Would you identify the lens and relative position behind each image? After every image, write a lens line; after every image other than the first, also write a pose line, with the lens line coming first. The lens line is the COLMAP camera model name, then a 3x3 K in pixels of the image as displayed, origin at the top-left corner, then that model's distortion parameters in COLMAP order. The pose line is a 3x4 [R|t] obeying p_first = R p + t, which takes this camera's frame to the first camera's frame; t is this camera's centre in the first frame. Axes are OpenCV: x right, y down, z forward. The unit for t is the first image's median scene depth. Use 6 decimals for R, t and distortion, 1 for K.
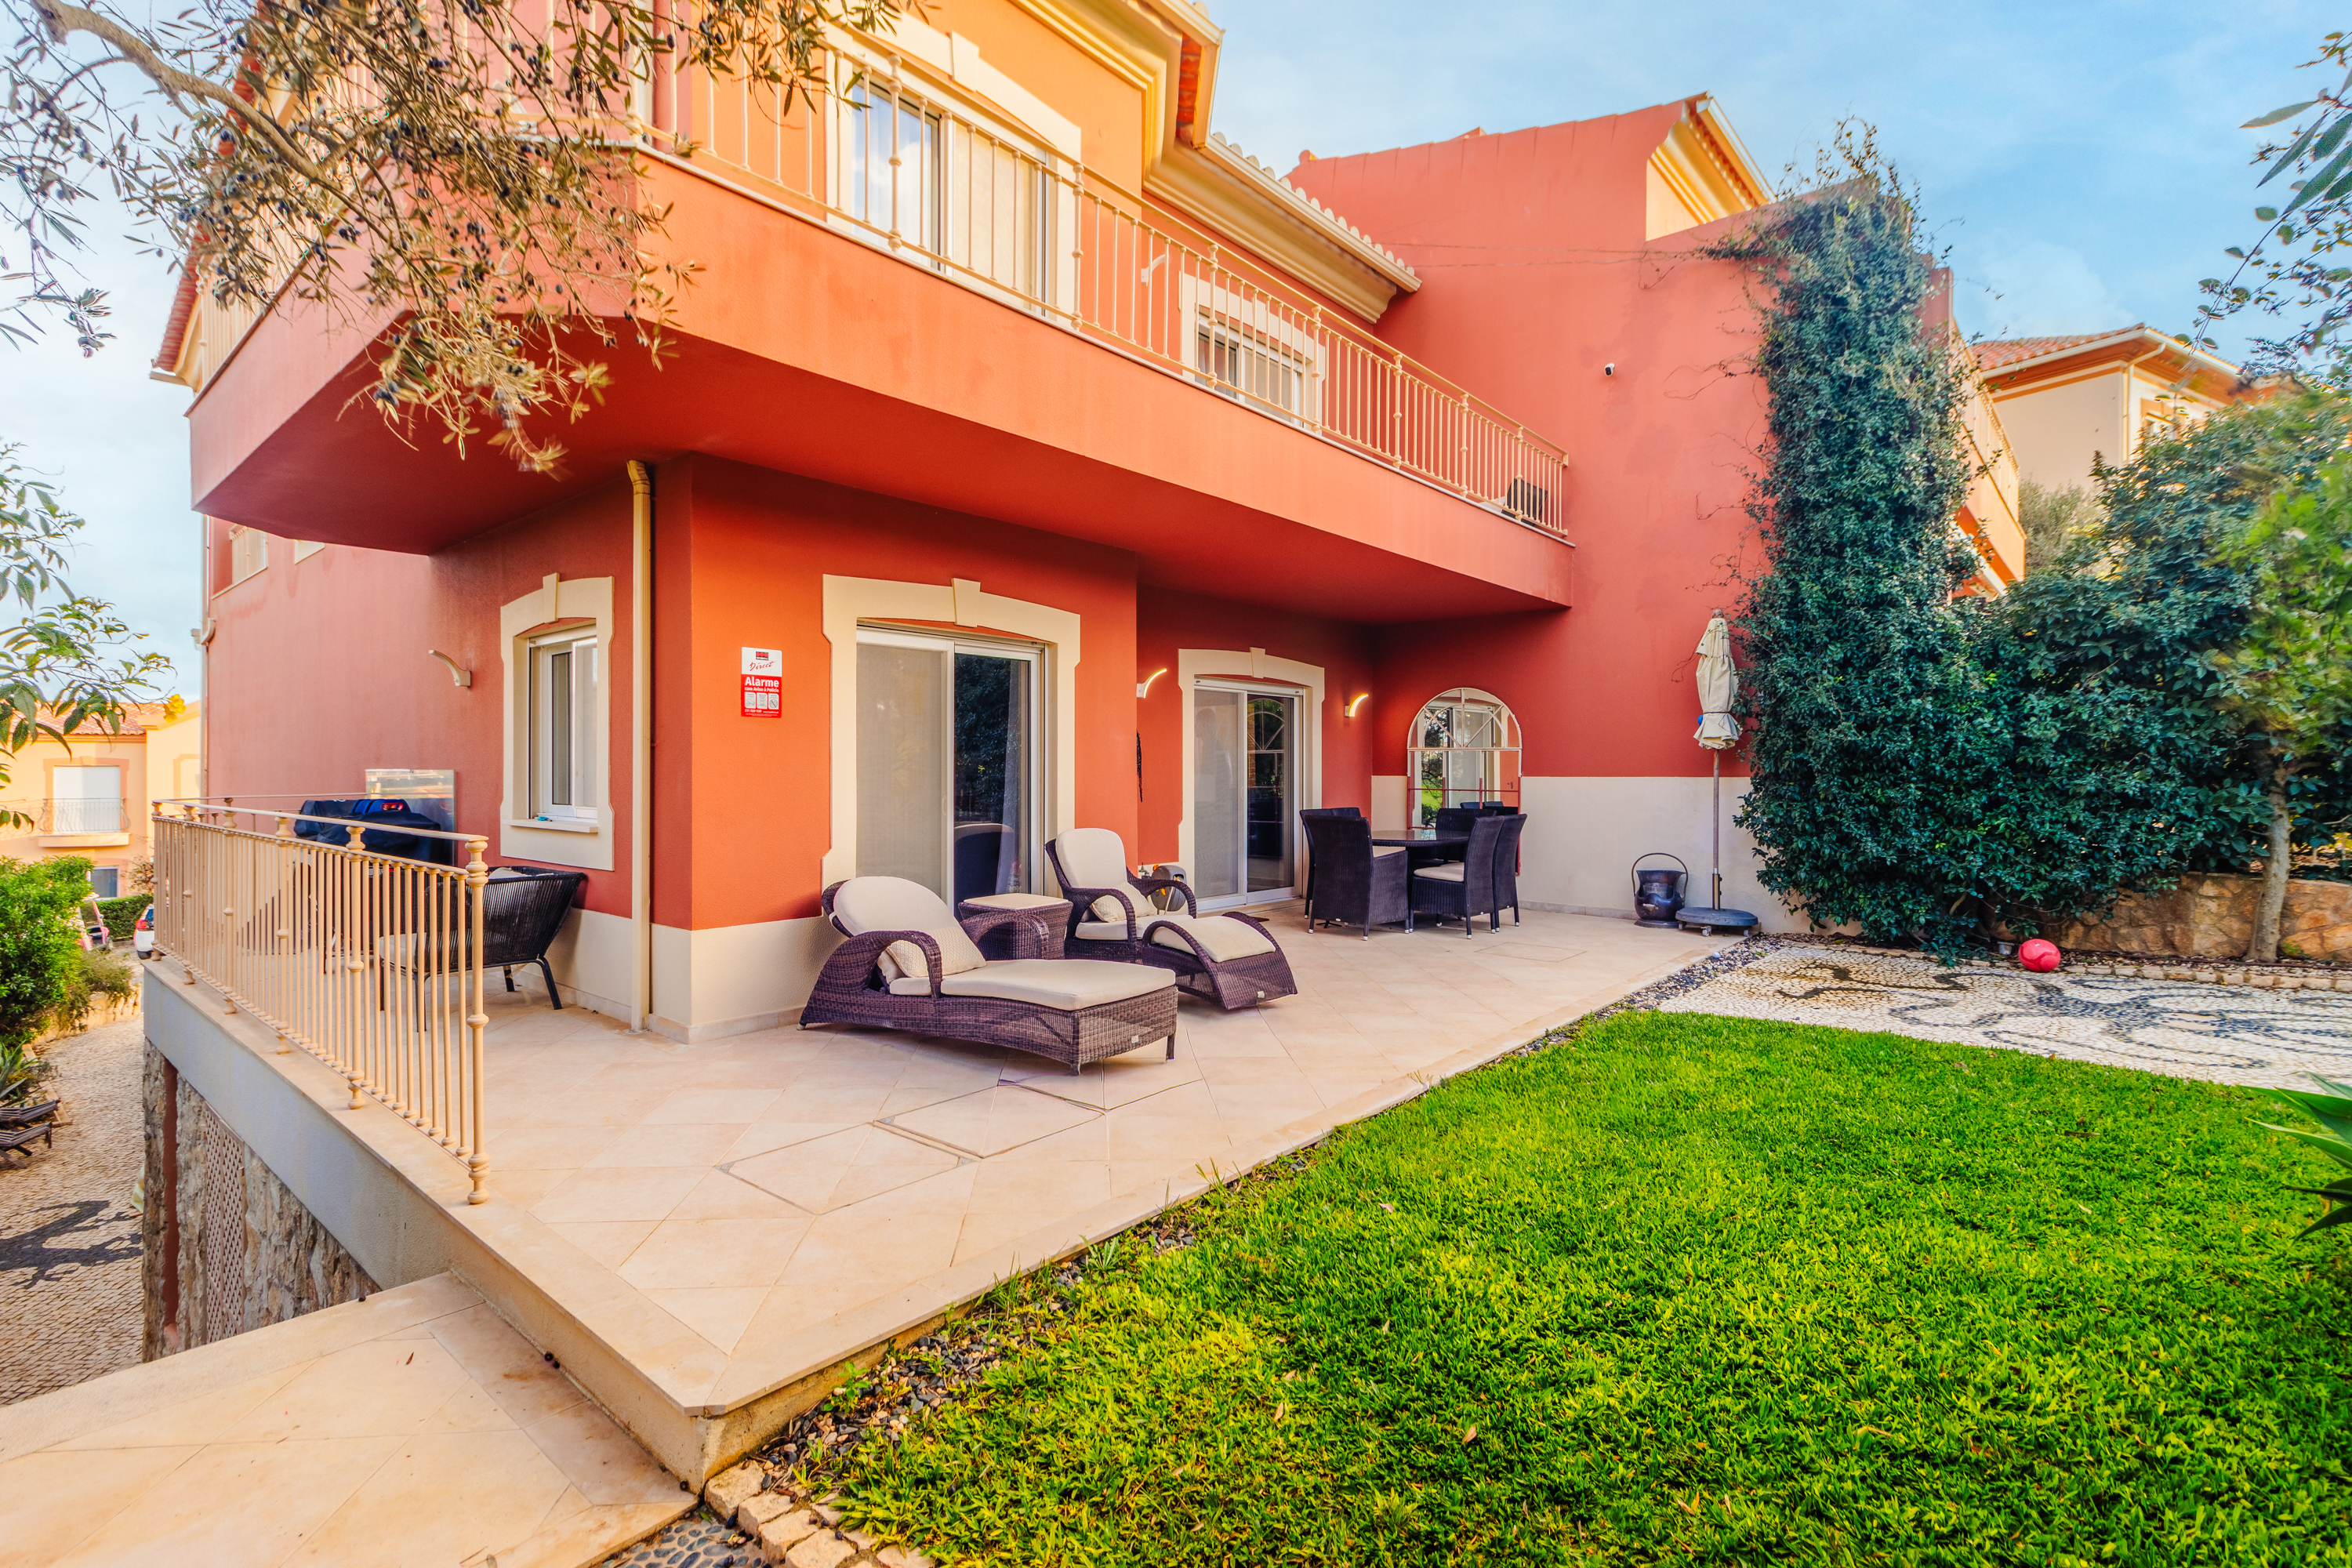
lens RADIAL K [[1080.9, 0, 1176.0], [0, 1080.9, 784.0], [0, 0, 1]] dist [0.001064, 0.000016]
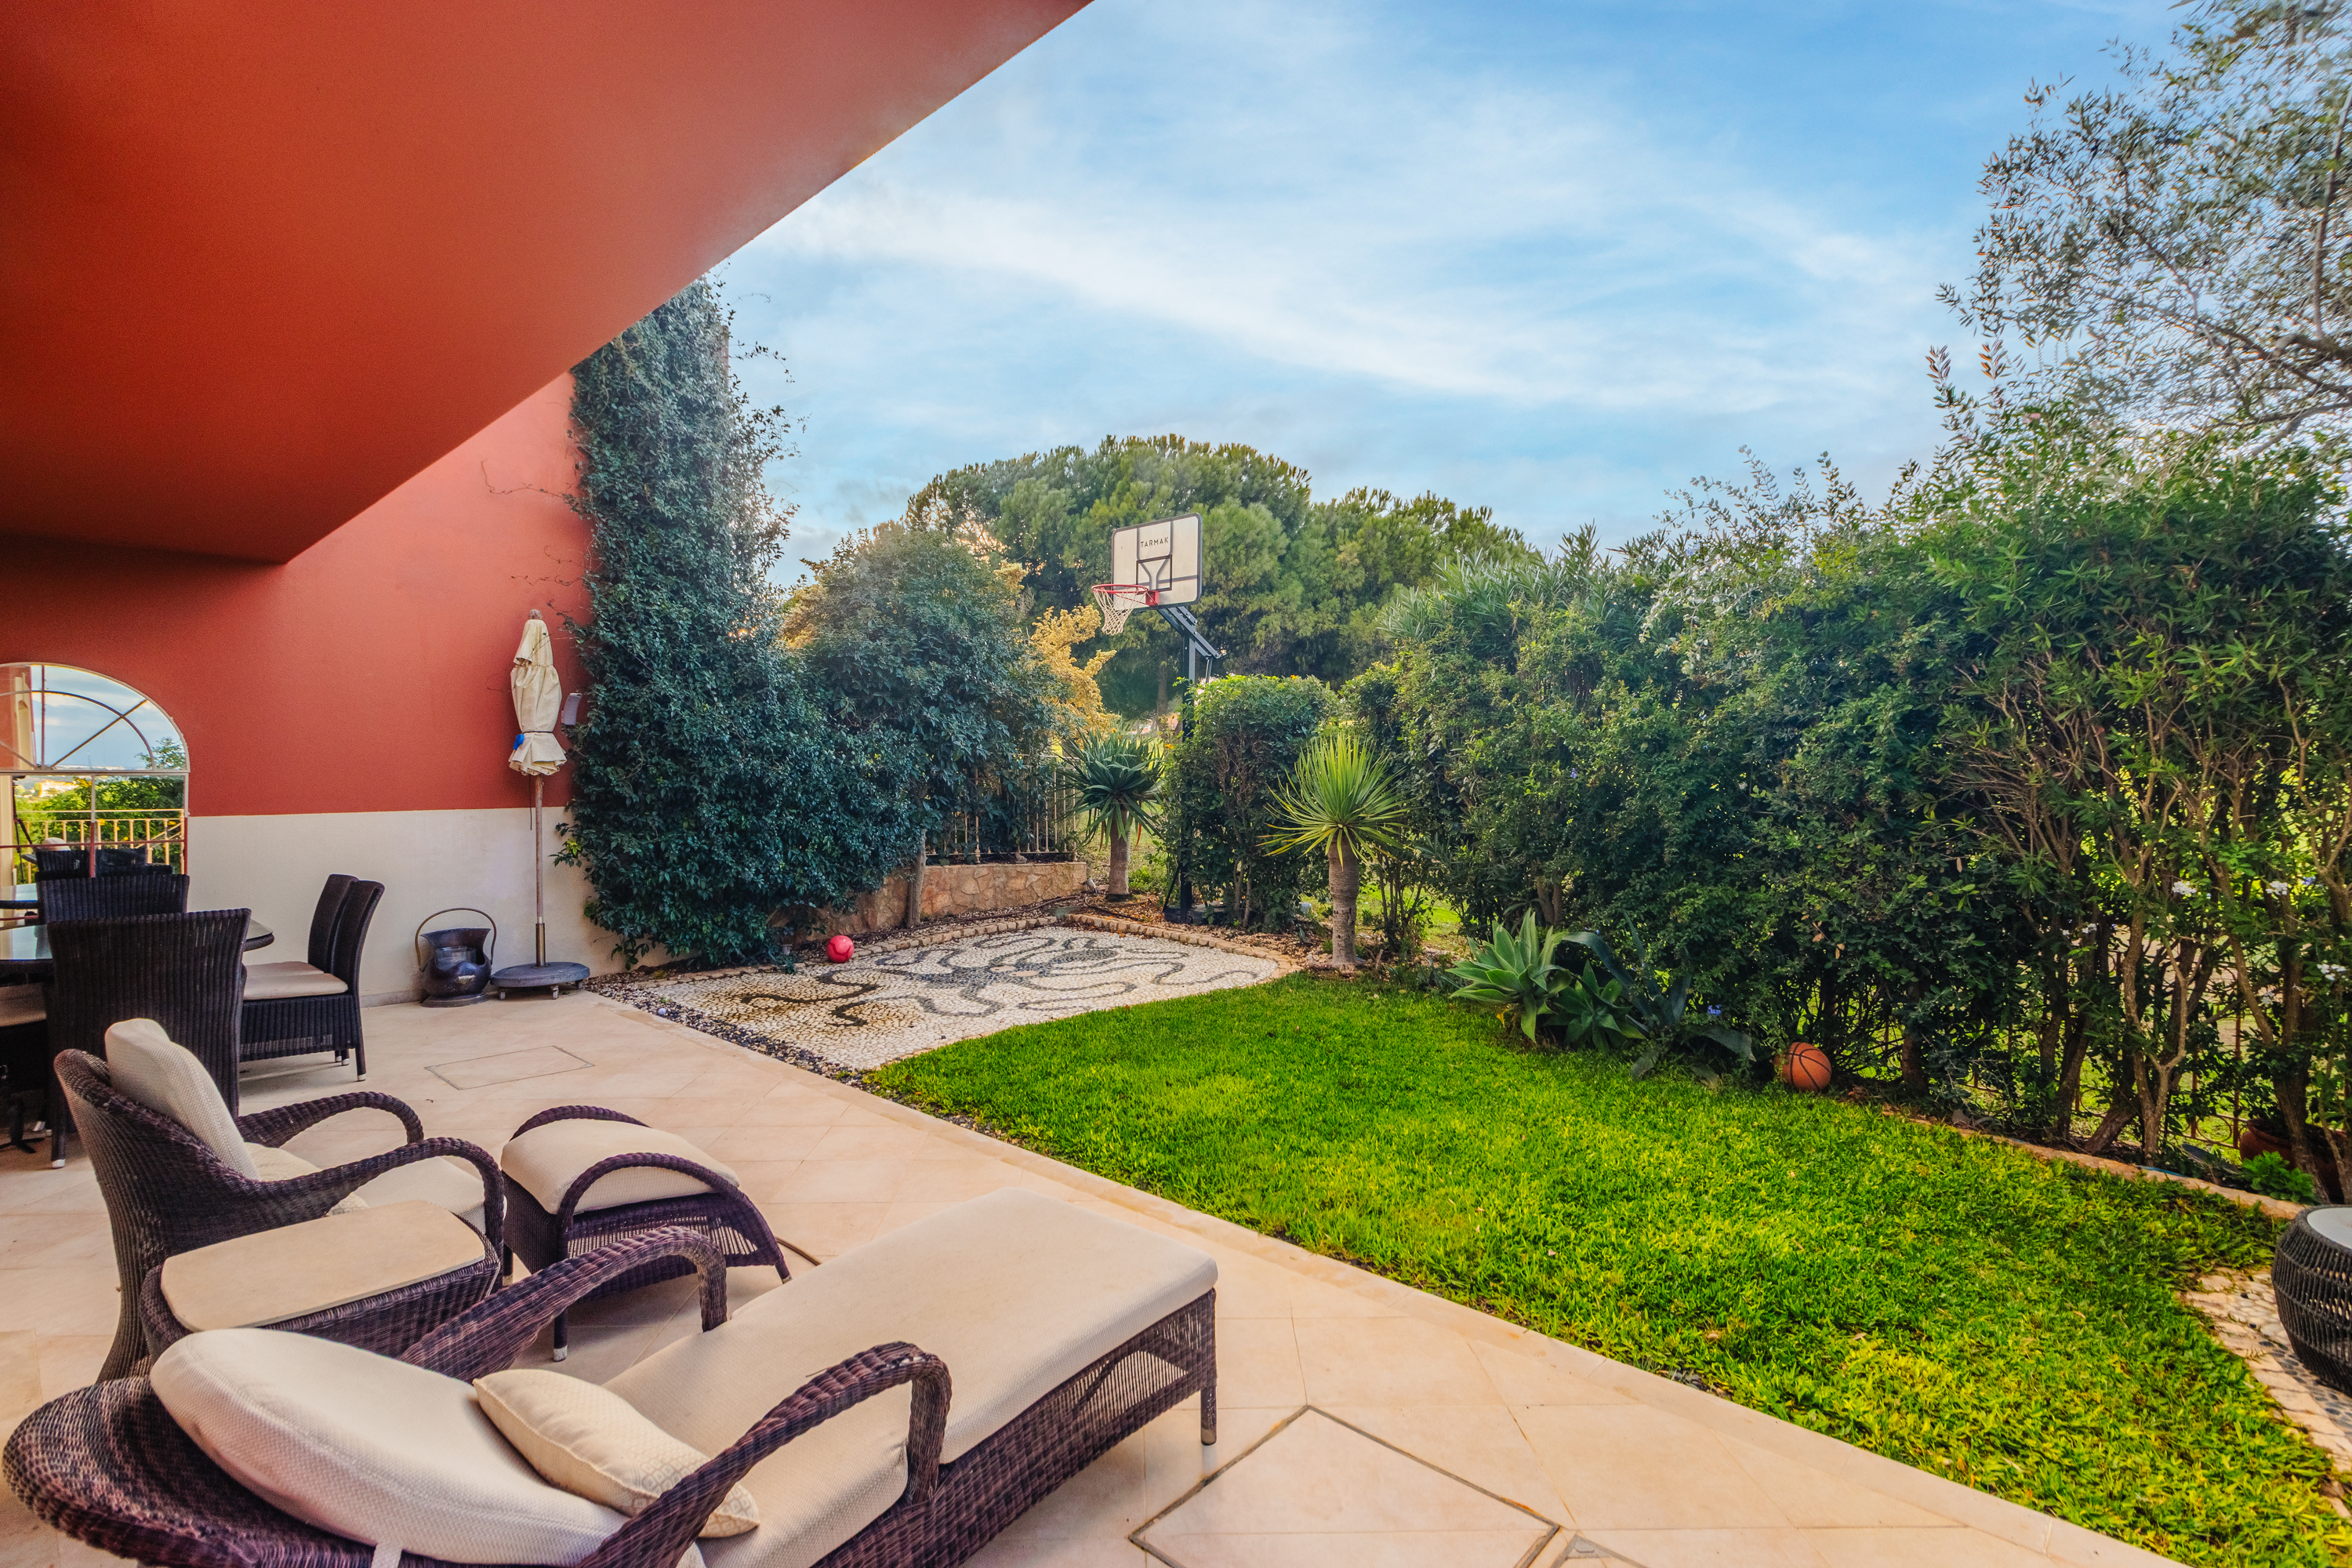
lens RADIAL K [[1080.9, 0, 1176.0], [0, 1080.9, 784.0], [0, 0, 1]] dist [0.001064, 0.000016]
pose [[0.048753, -0.014796, 0.998701, -0.314308], [0.015748, 0.999777, 0.014044, -0.029431], [-0.998687, 0.015043, 0.048975, 0.467463]]
